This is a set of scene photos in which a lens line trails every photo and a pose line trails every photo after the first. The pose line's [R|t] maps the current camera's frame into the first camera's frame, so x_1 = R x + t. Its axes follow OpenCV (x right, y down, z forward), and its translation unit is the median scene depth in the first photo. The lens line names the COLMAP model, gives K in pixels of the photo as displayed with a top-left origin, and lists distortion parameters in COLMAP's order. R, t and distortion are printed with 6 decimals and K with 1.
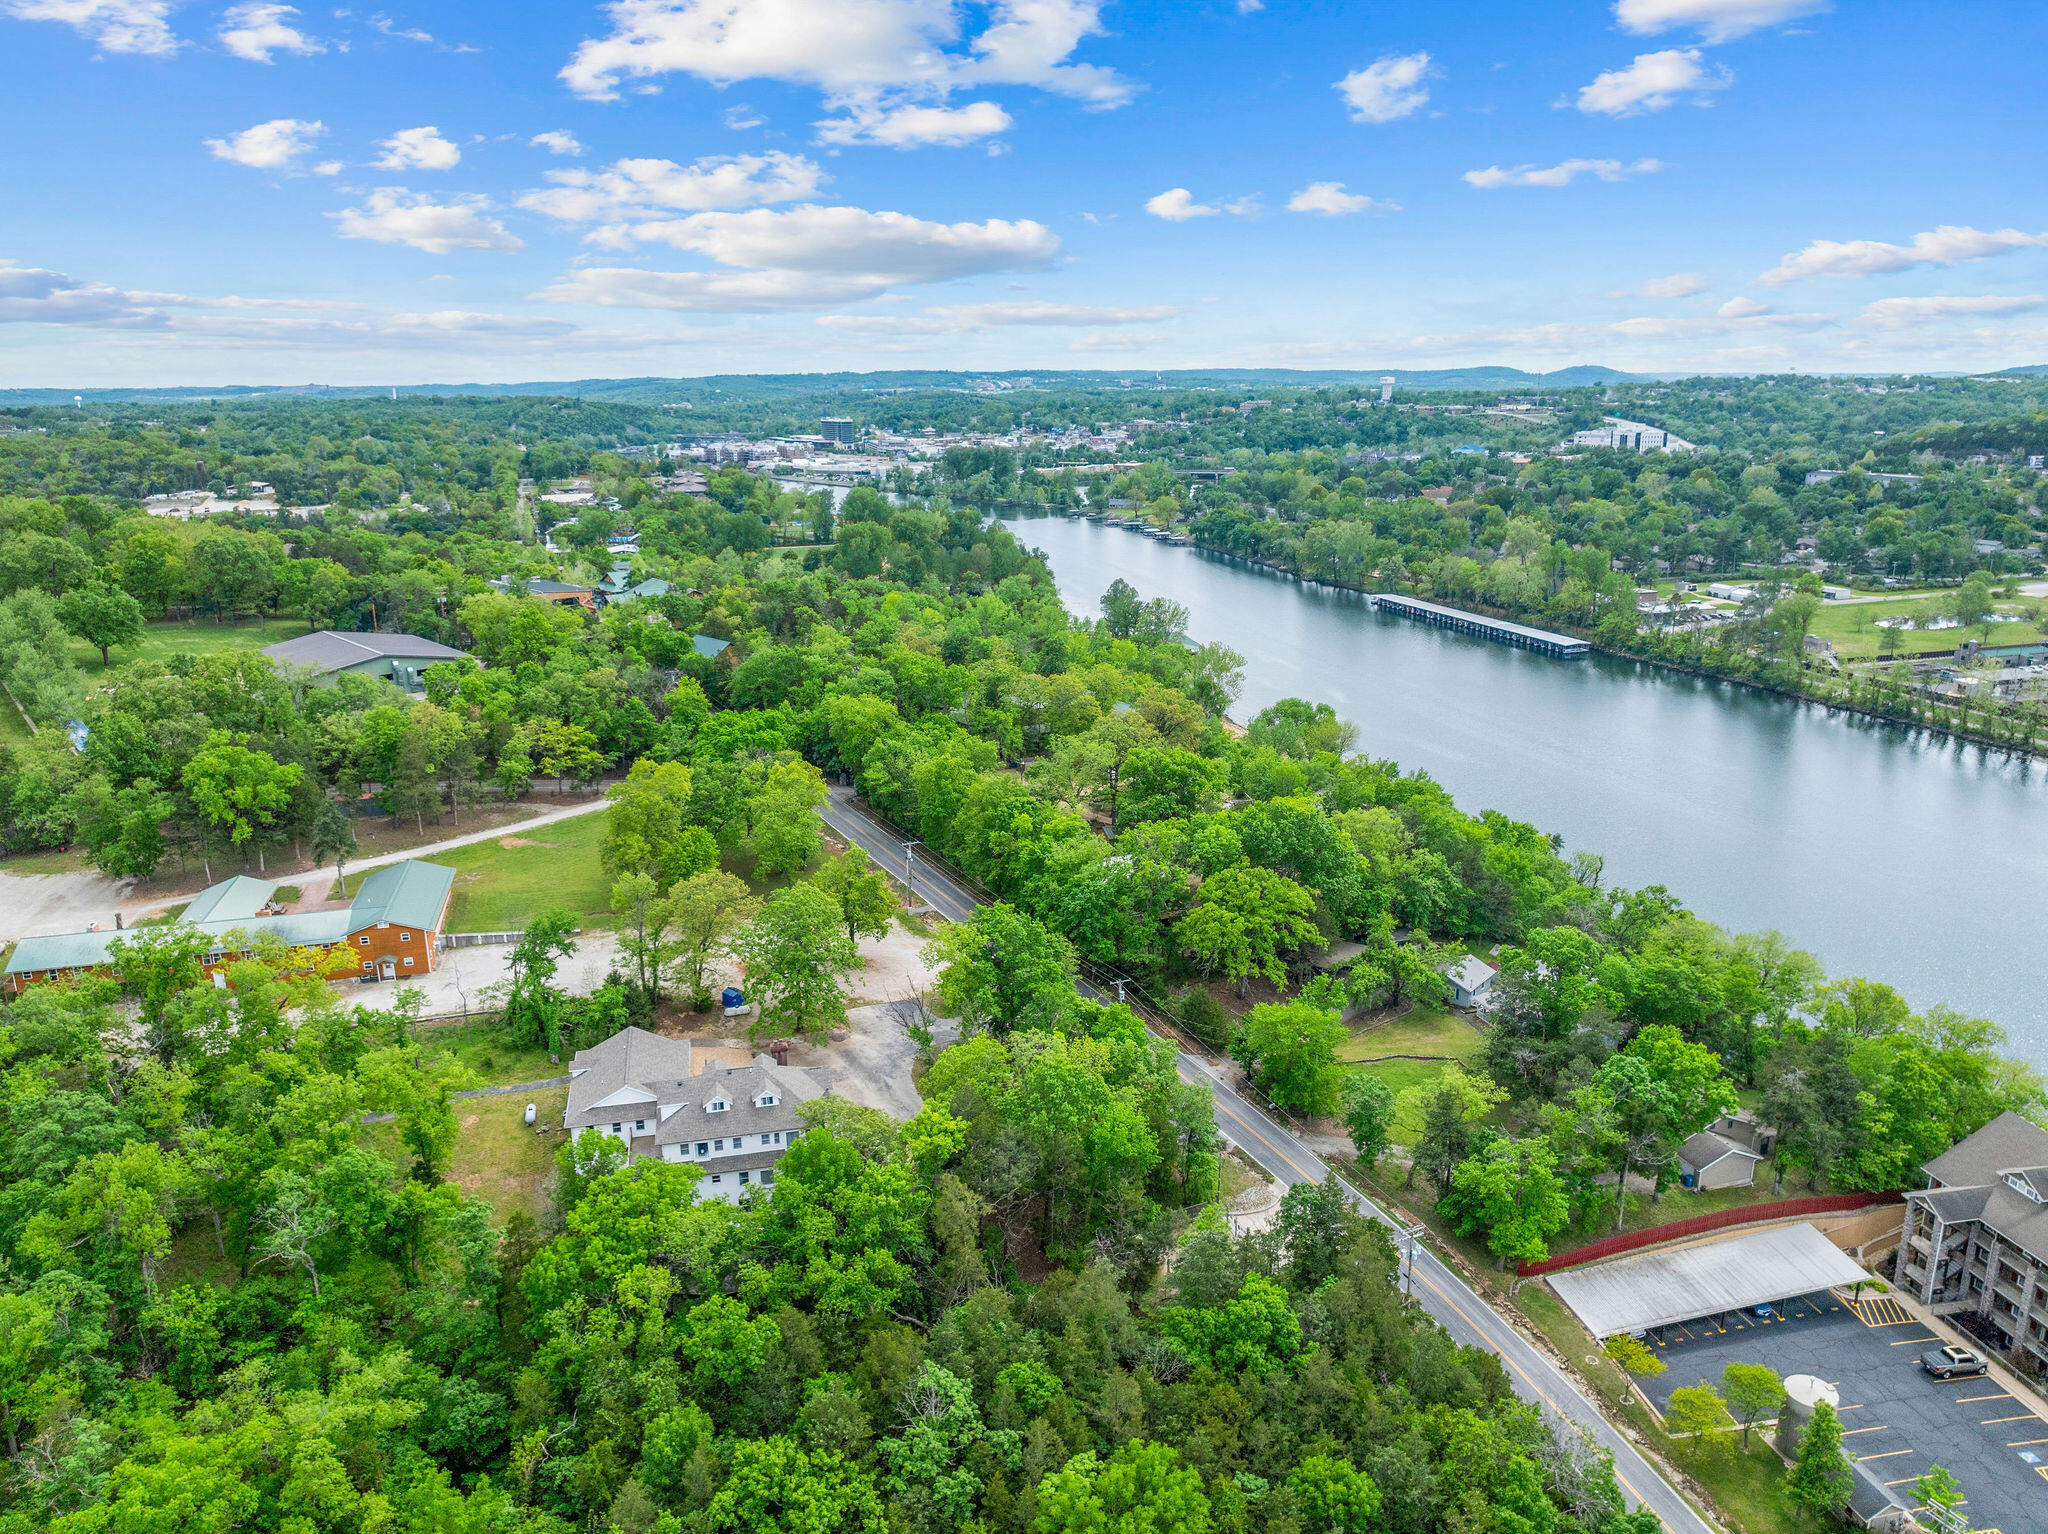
lens RADIAL K [[1433.7, 0, 1024.0], [0, 1433.7, 767.0], [0, 0, 1]] dist [-0.026036, -0.006030]
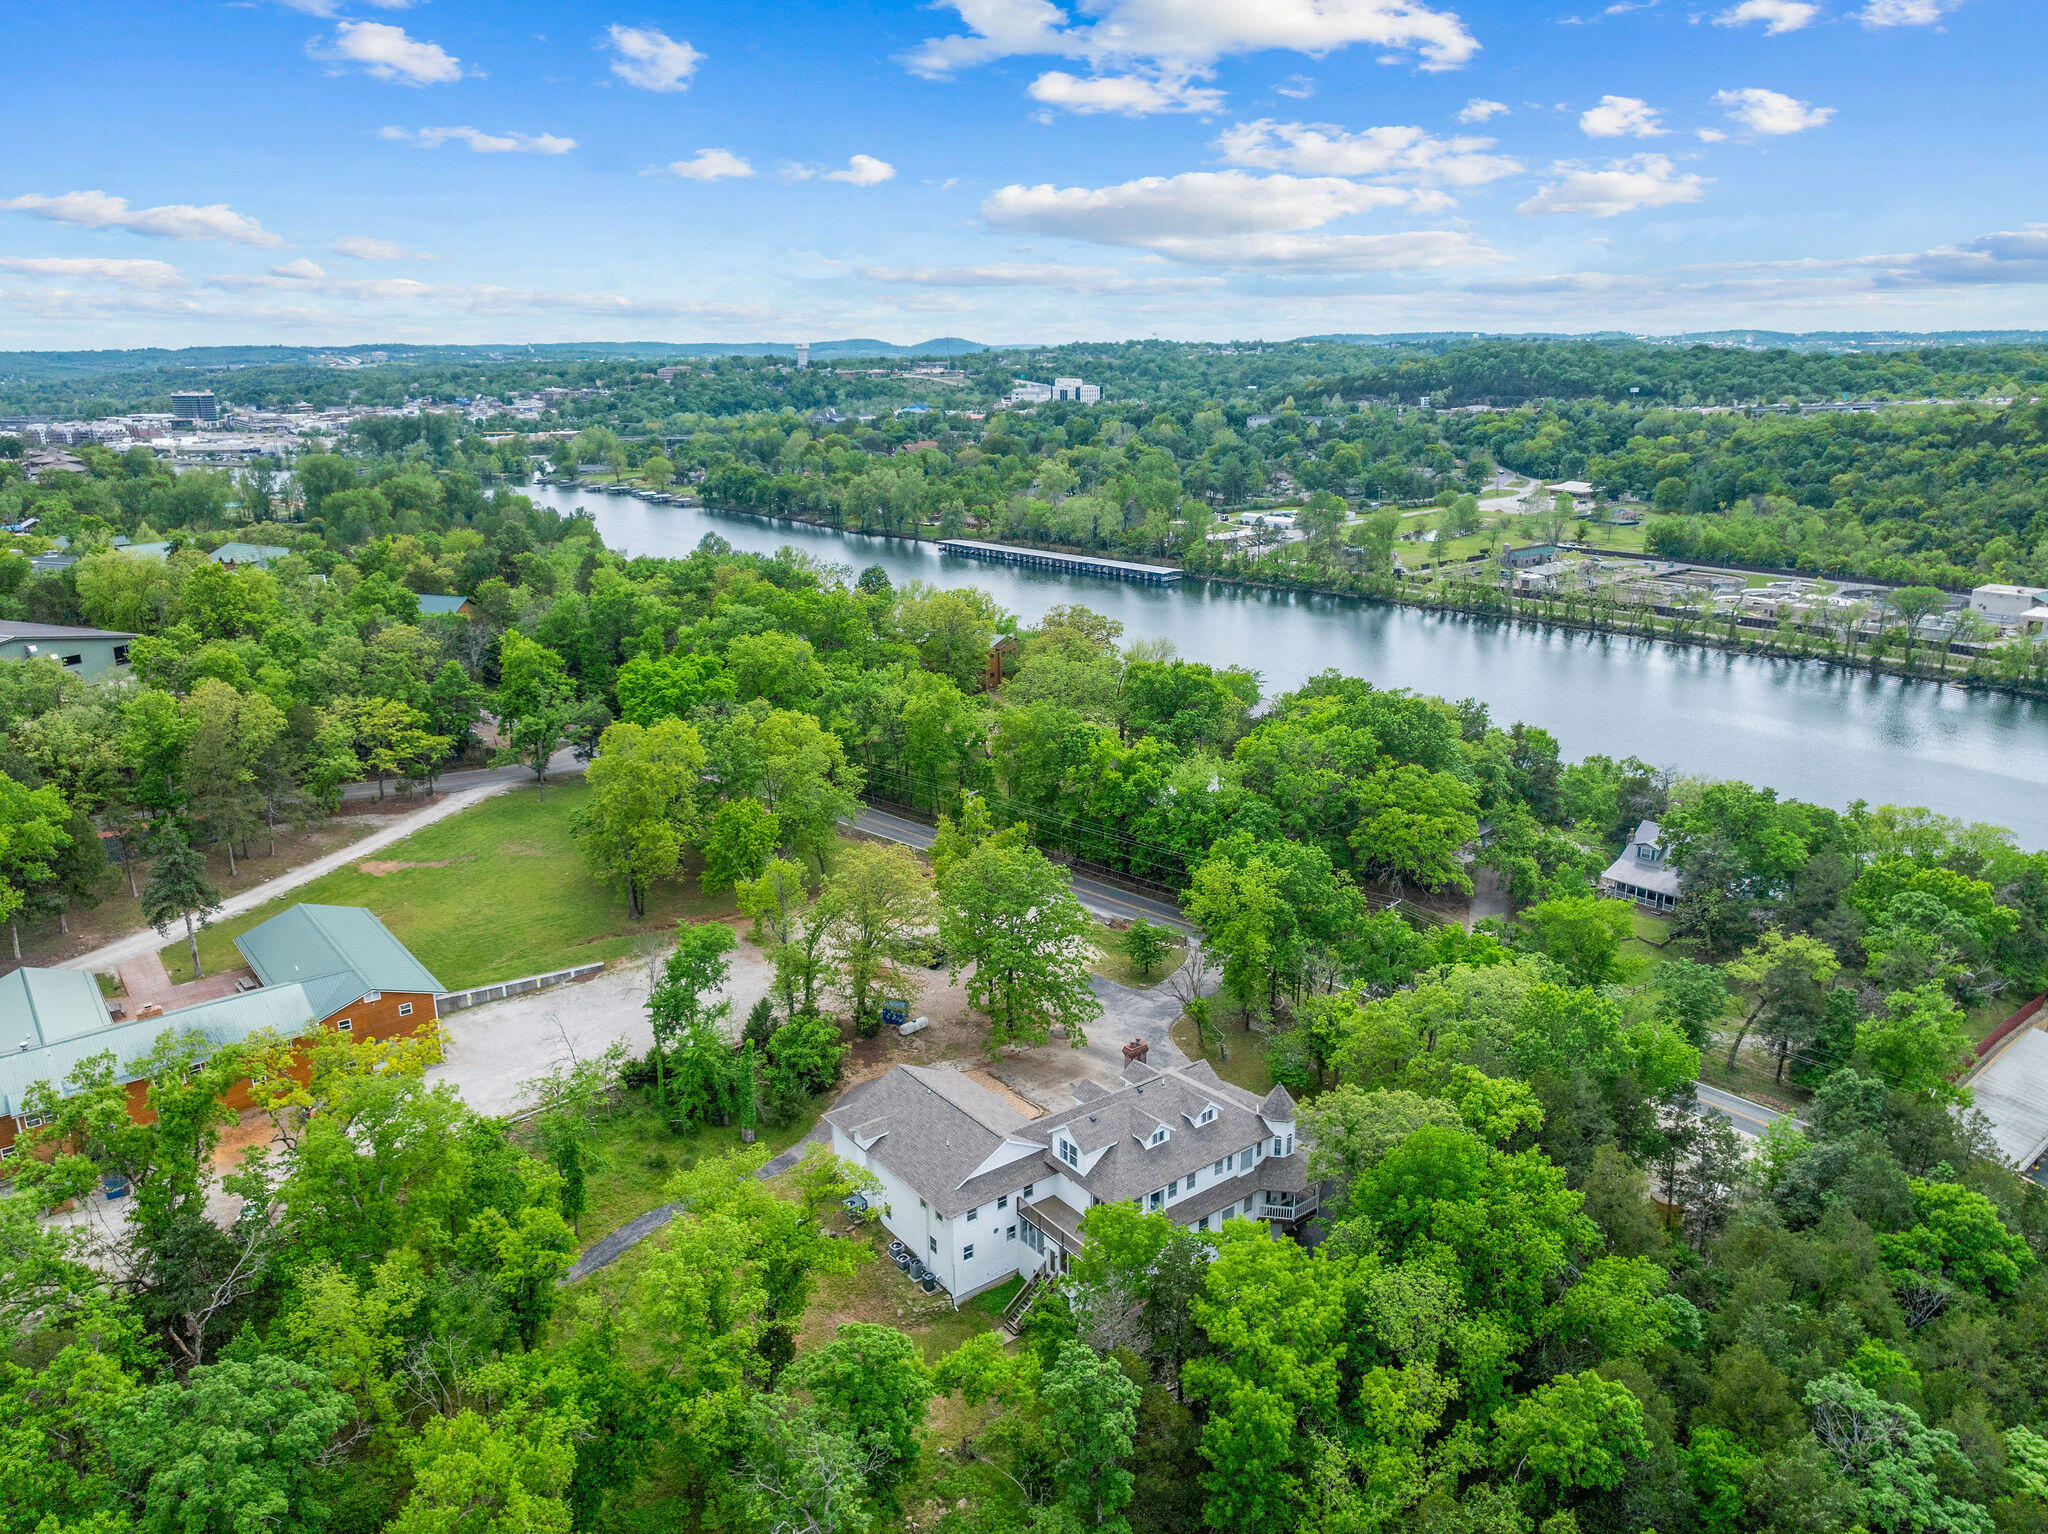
lens RADIAL K [[1440.4, 0, 1024.0], [0, 1440.4, 767.0], [0, 0, 1]] dist [-0.052071, 0.022983]
pose [[0.913253, -0.111115, 0.391948, -0.085213], [0.104760, 0.993785, 0.037637, 0.002597], [-0.393694, 0.006688, 0.919217, 0.056498]]
